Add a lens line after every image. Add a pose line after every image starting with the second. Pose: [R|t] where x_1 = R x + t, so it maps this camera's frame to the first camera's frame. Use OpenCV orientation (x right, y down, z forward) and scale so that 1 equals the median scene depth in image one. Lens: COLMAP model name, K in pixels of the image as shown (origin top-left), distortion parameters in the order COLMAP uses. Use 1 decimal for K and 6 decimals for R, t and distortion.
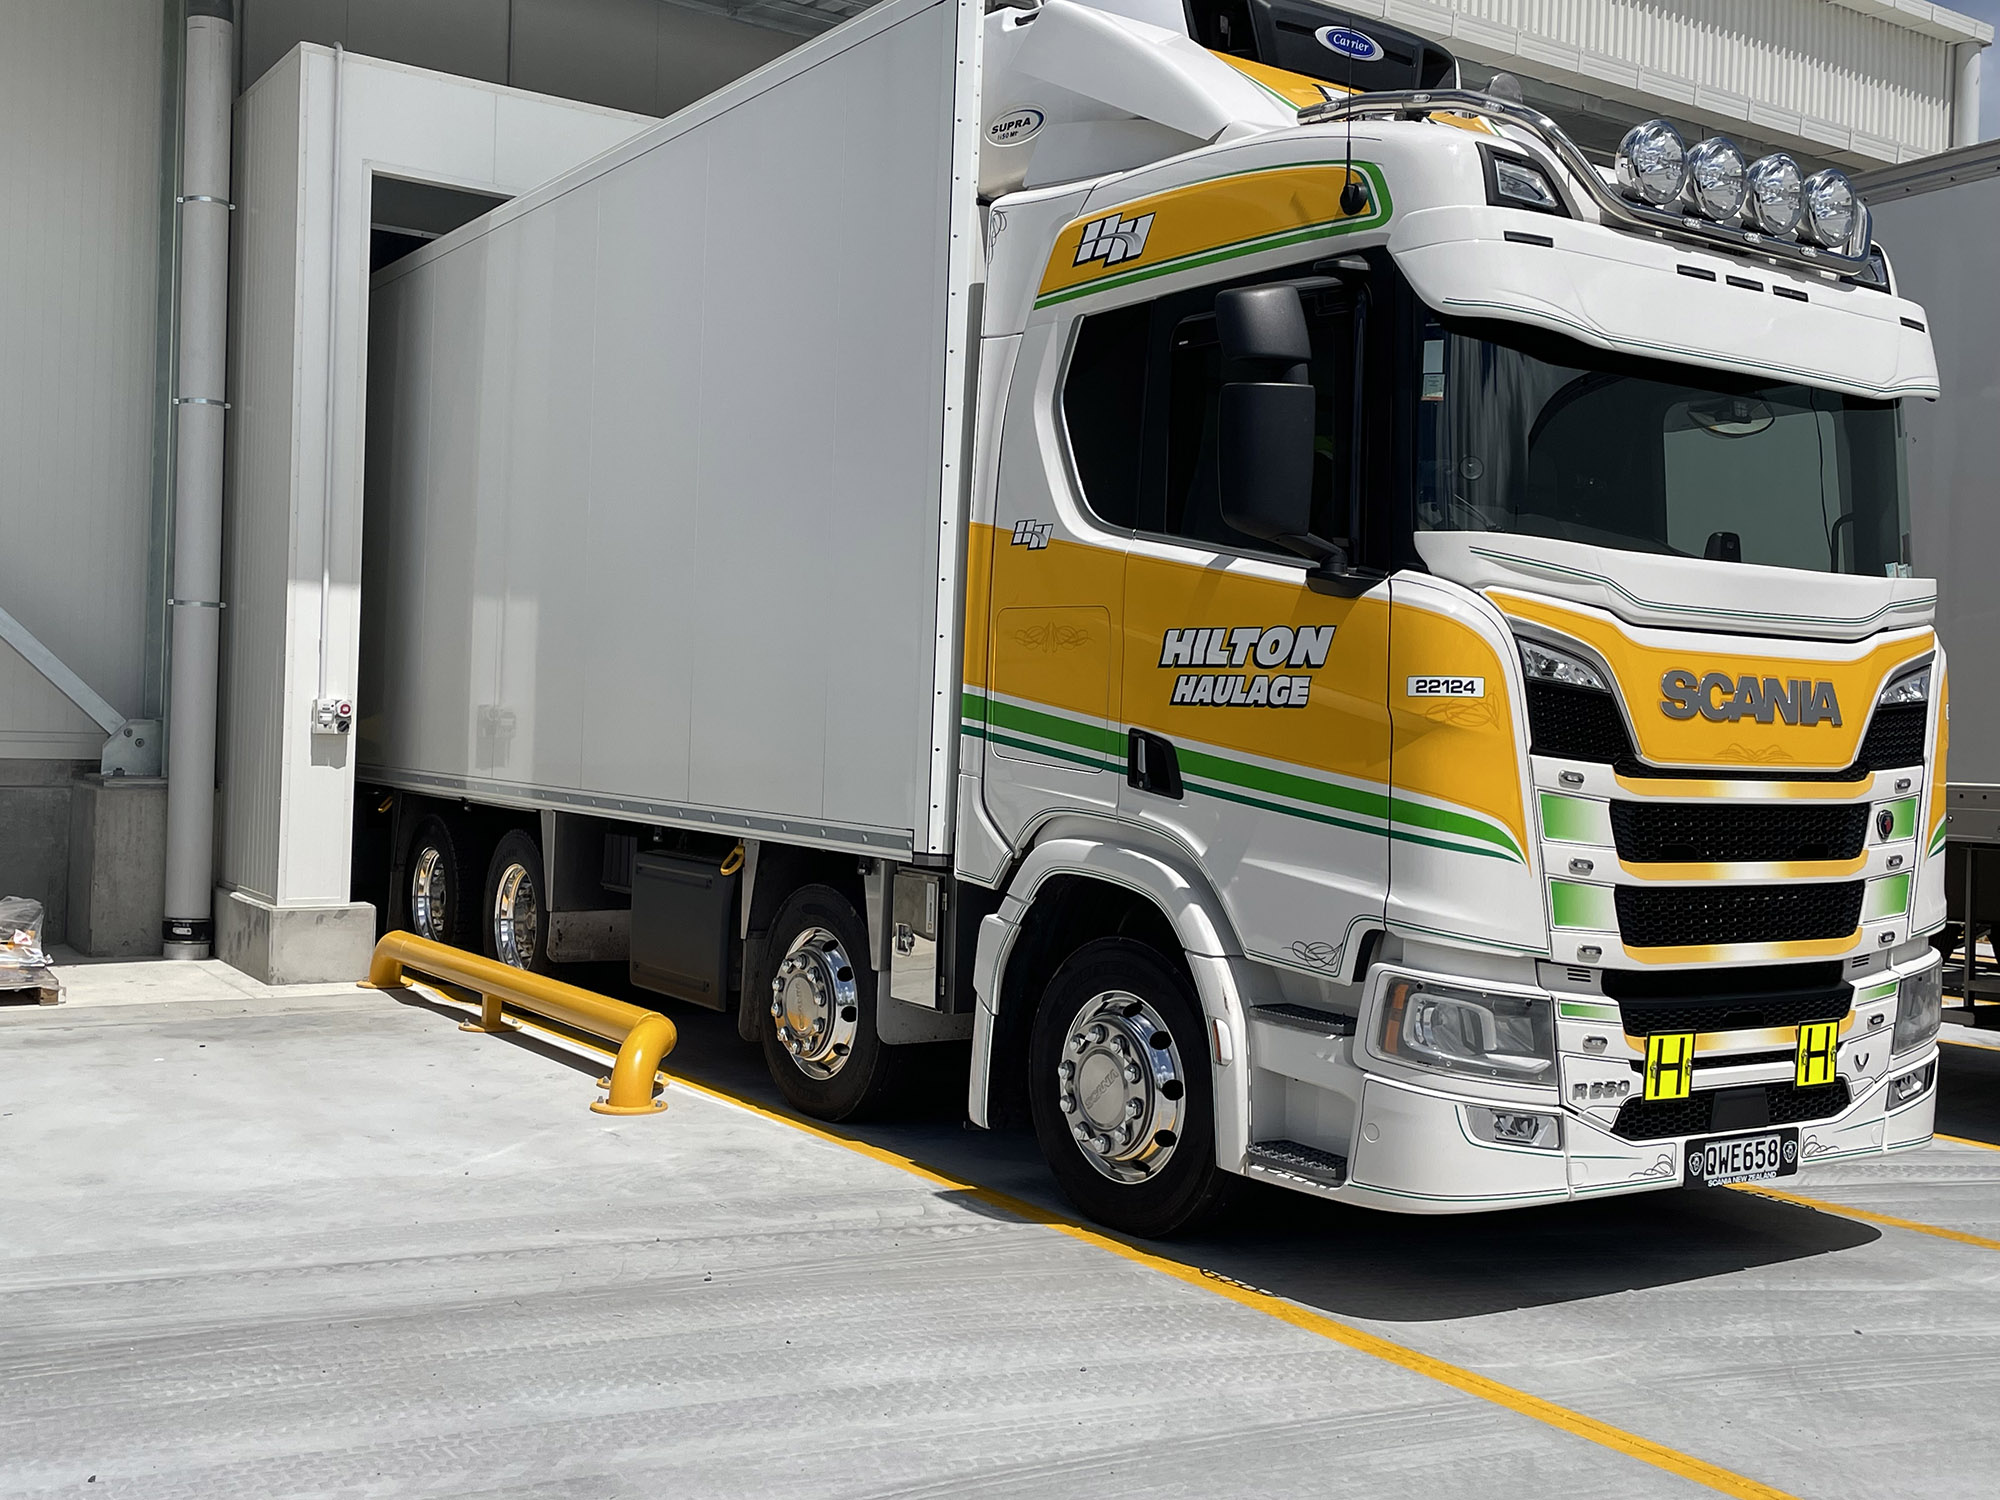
lens RADIAL K [[2021.3, 0, 1004.2], [0, 2021.3, 745.3], [0, 0, 1]] dist [0.101135, 0.000000]
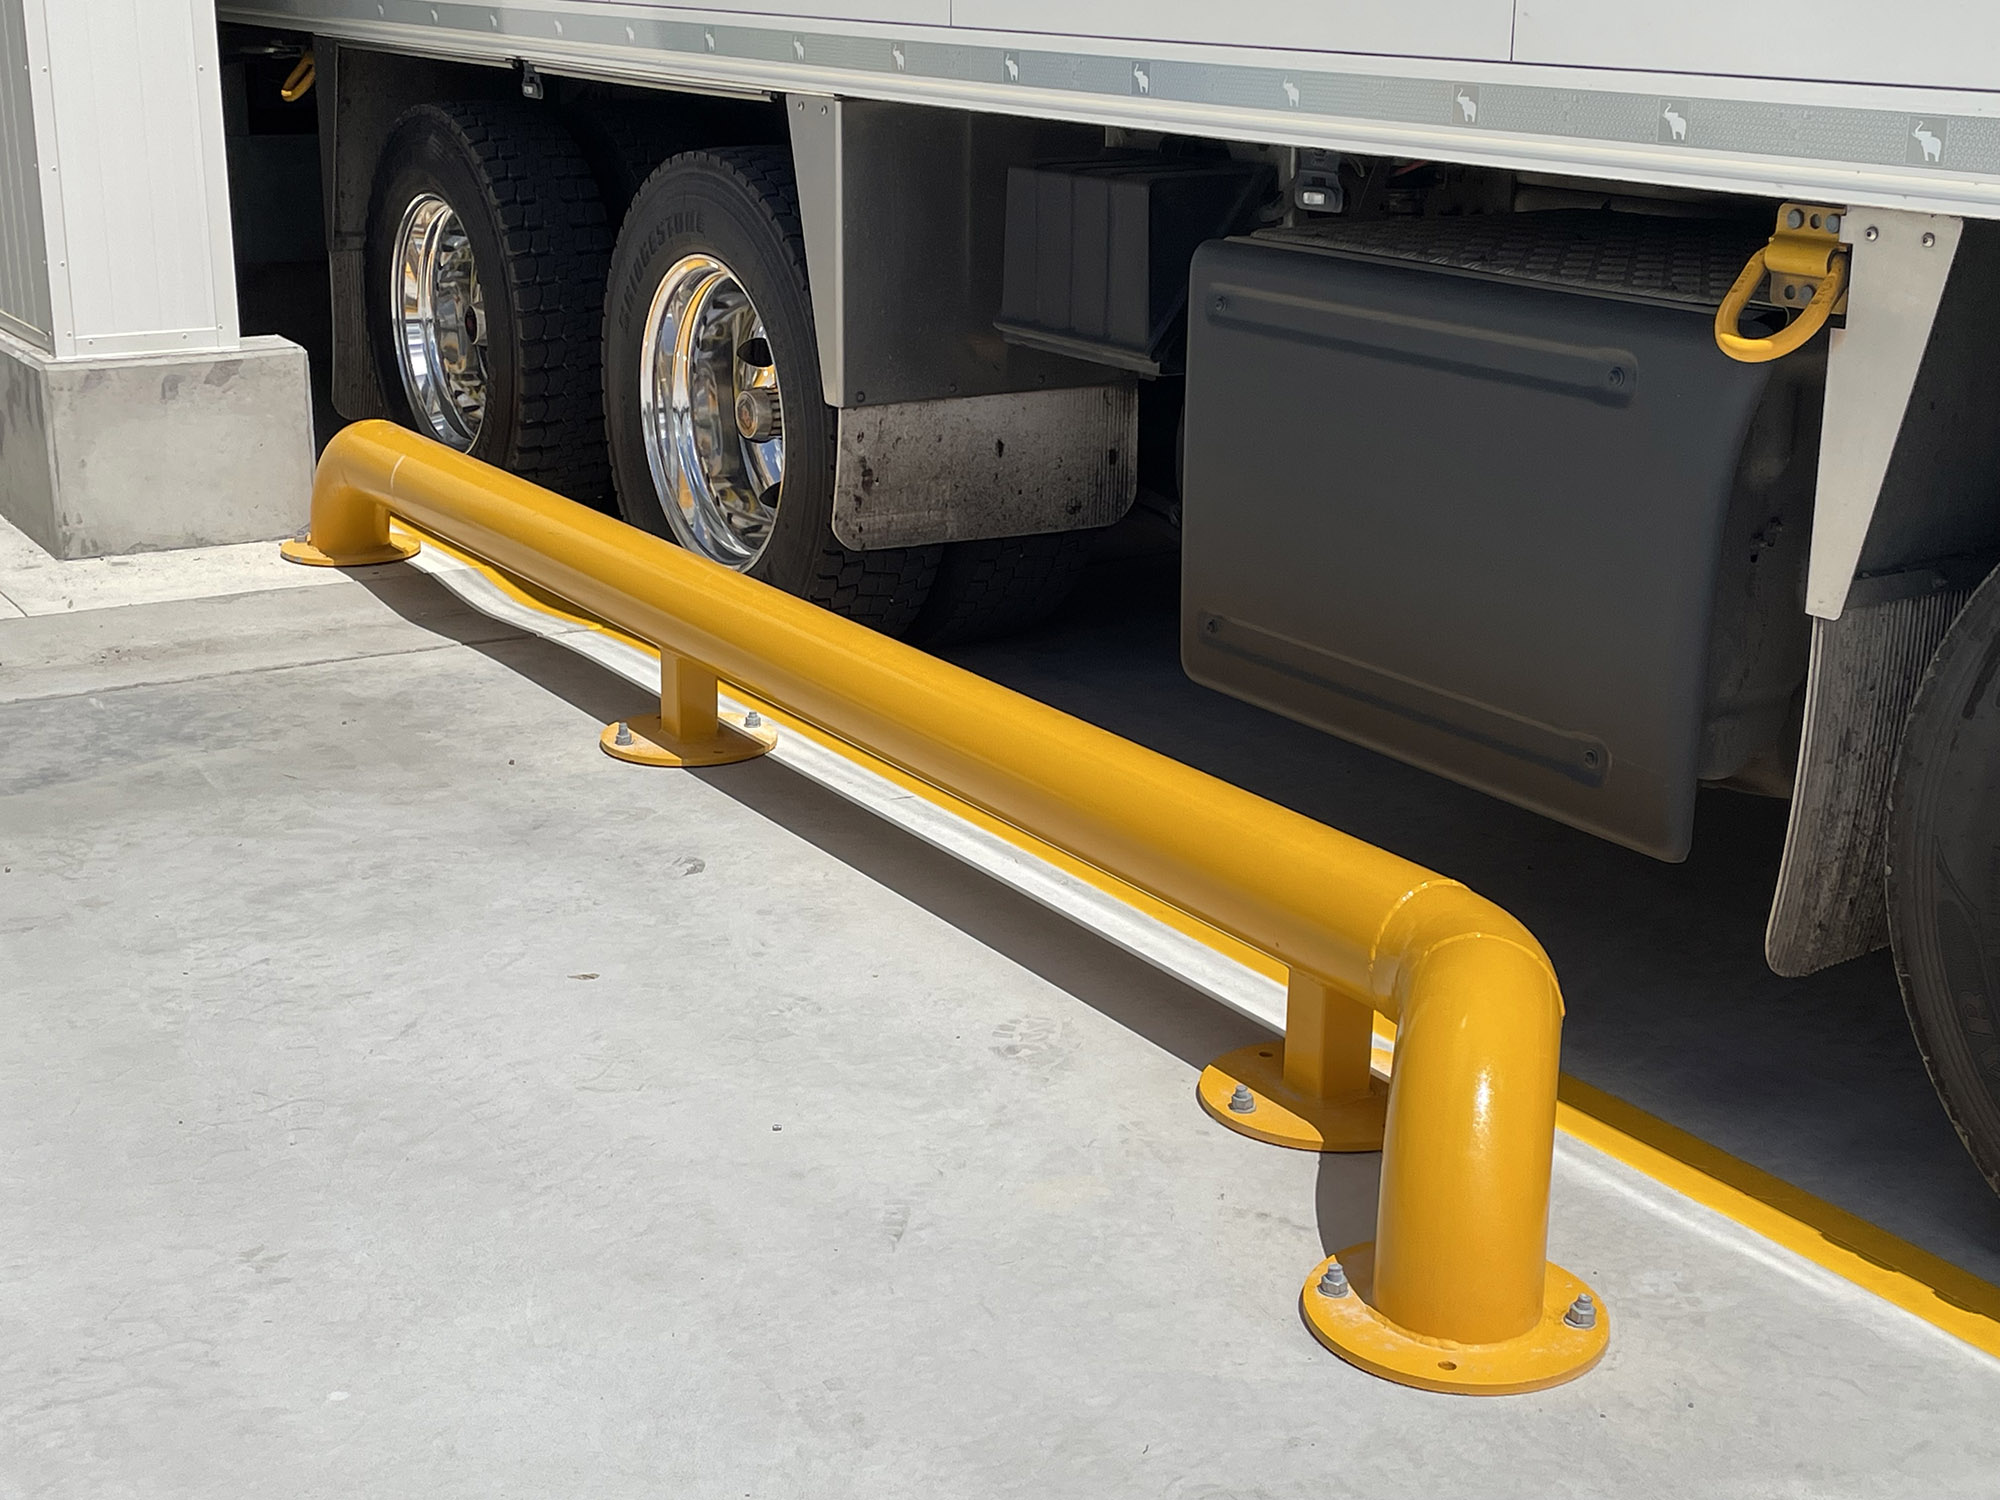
lens RADIAL K [[2696.3, 0, 995.0], [0, 2696.3, 752.4], [0, 0, 1]] dist [0.074715, 0.000000]
pose [[0.999182, -0.014121, -0.037882, -0.161584], [0.024113, 0.960254, 0.278083, 0.011663], [0.032449, -0.278769, 0.959810, 0.497417]]
